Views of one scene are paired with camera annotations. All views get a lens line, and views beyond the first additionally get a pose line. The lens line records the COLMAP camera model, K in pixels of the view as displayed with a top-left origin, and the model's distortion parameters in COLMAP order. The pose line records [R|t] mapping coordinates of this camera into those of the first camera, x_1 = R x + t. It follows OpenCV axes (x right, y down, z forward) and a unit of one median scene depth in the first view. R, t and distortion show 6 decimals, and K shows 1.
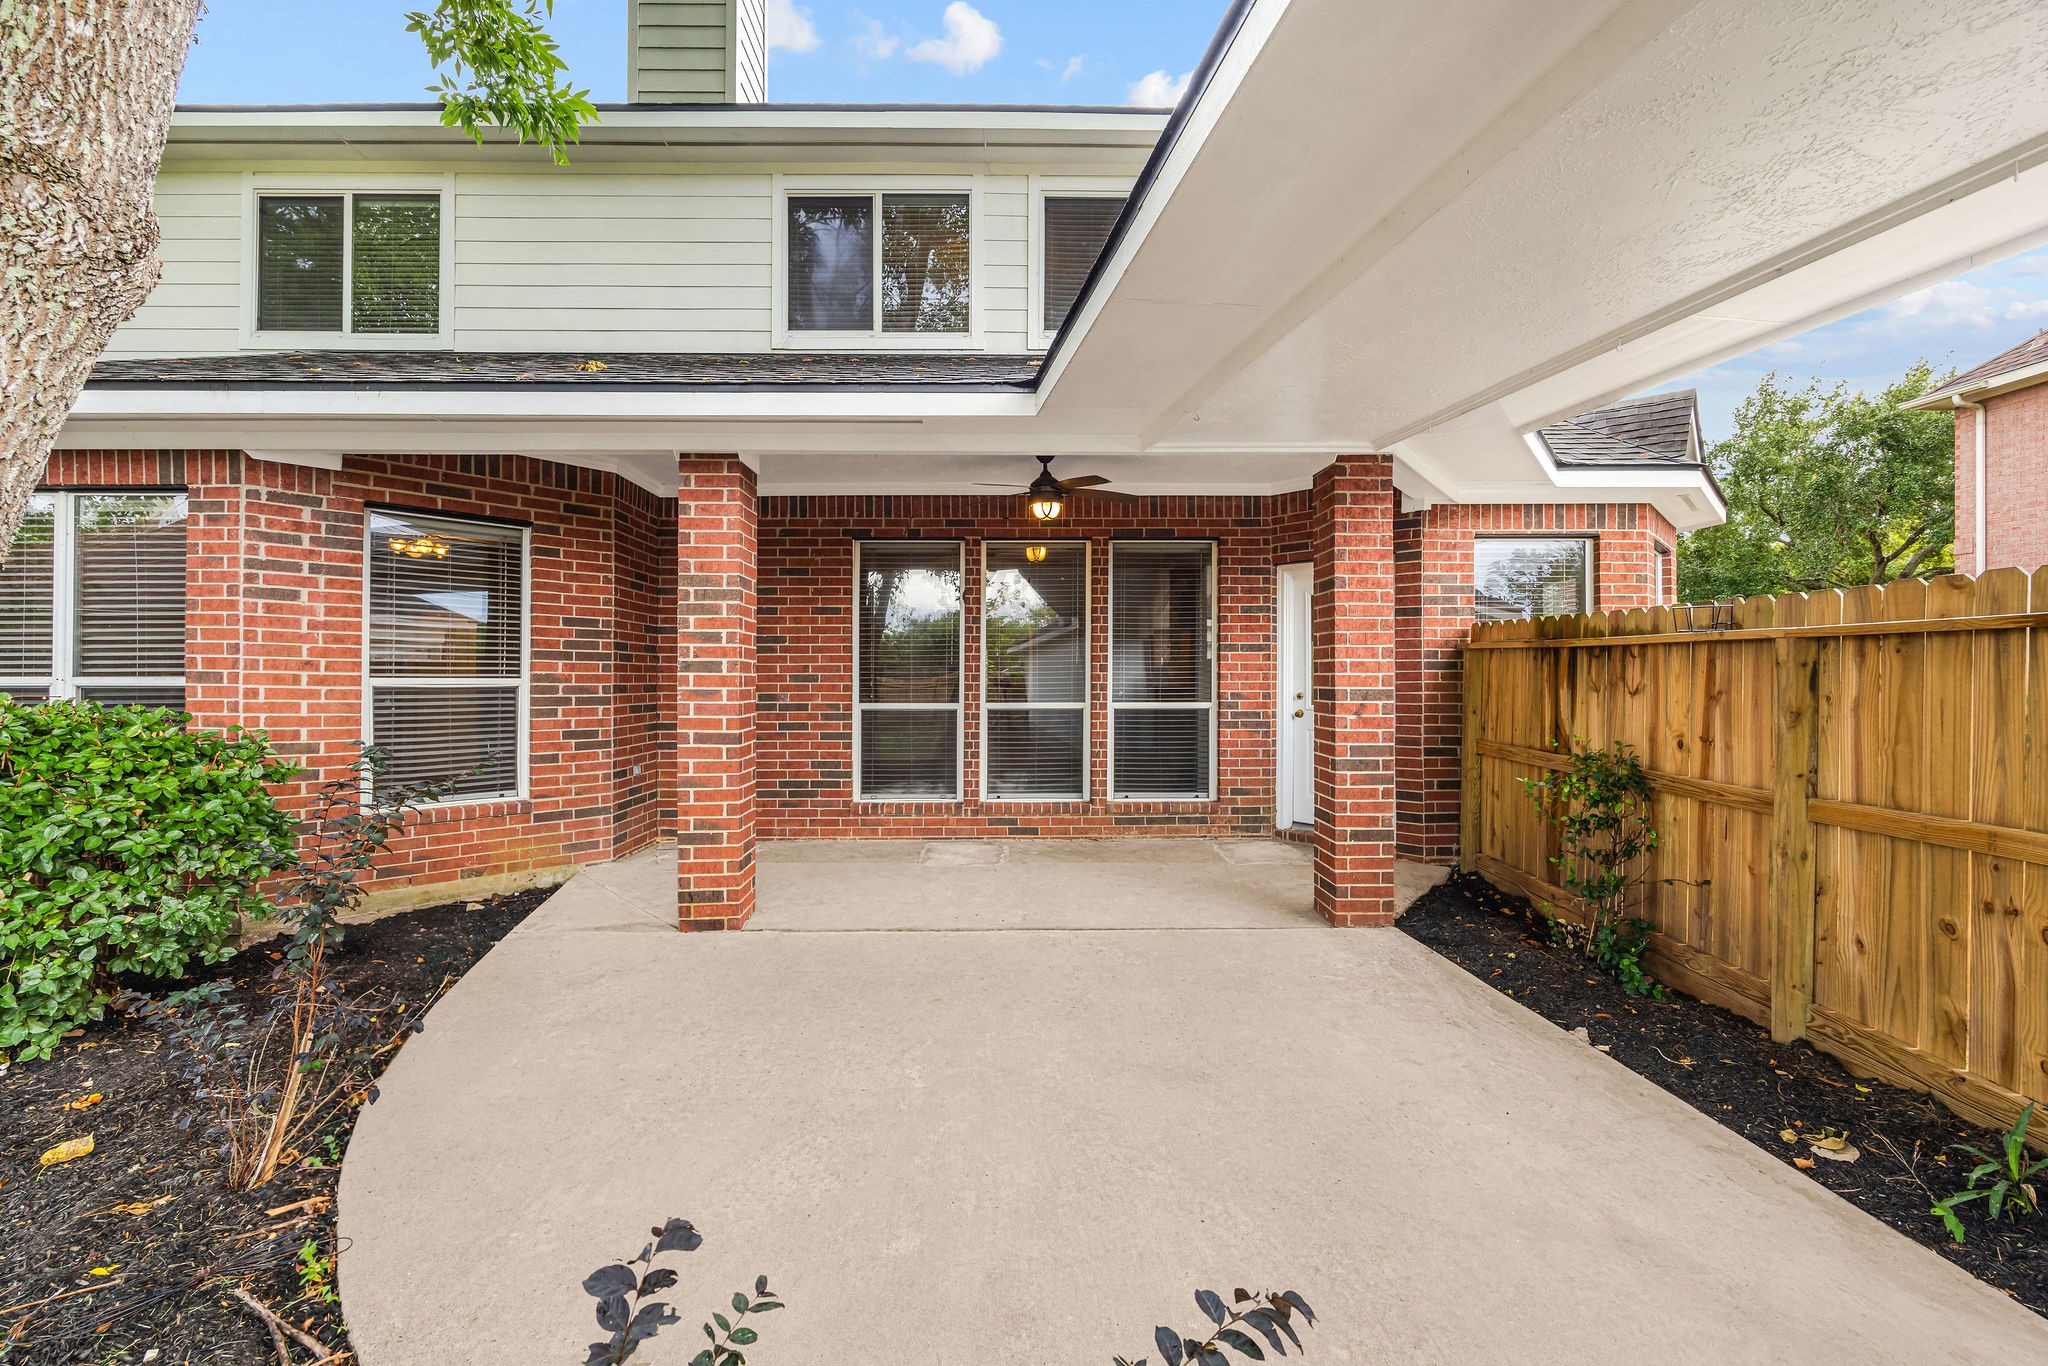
lens RADIAL K [[823.3, 0, 1014.9], [0, 823.3, 671.2], [0, 0, 1]] dist [-0.001351, -0.000176]
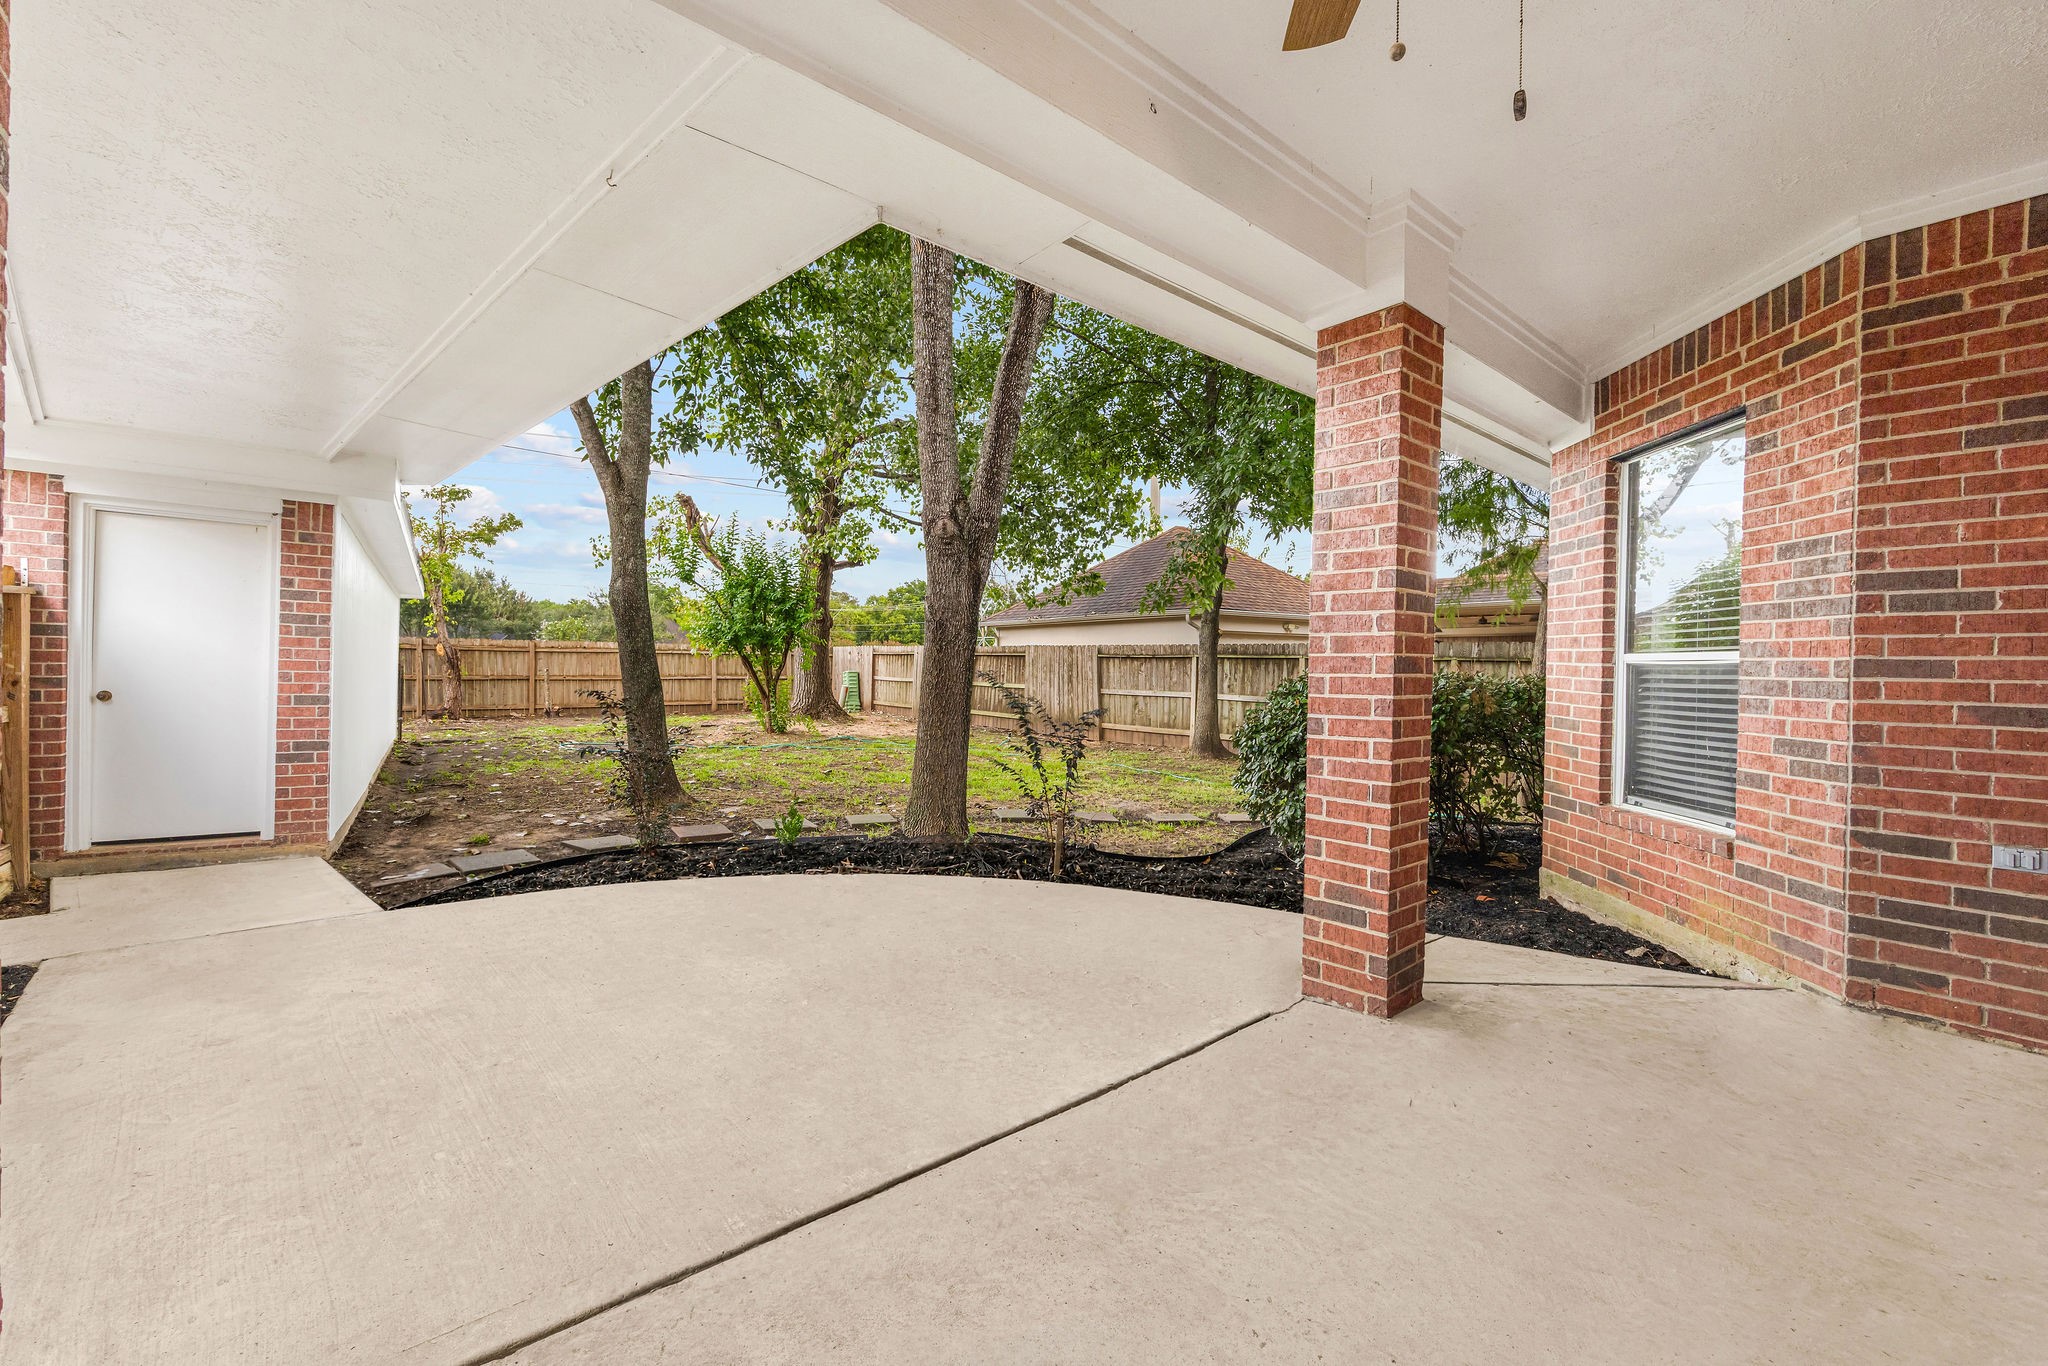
lens RADIAL K [[823.3, 0, 1014.9], [0, 823.3, 671.2], [0, 0, 1]] dist [-0.001351, -0.000176]
pose [[-0.782948, -0.012135, -0.621968, 0.250576], [-0.015420, 0.999881, -0.000097, 0.033741], [0.621896, 0.009514, -0.783042, 1.144856]]
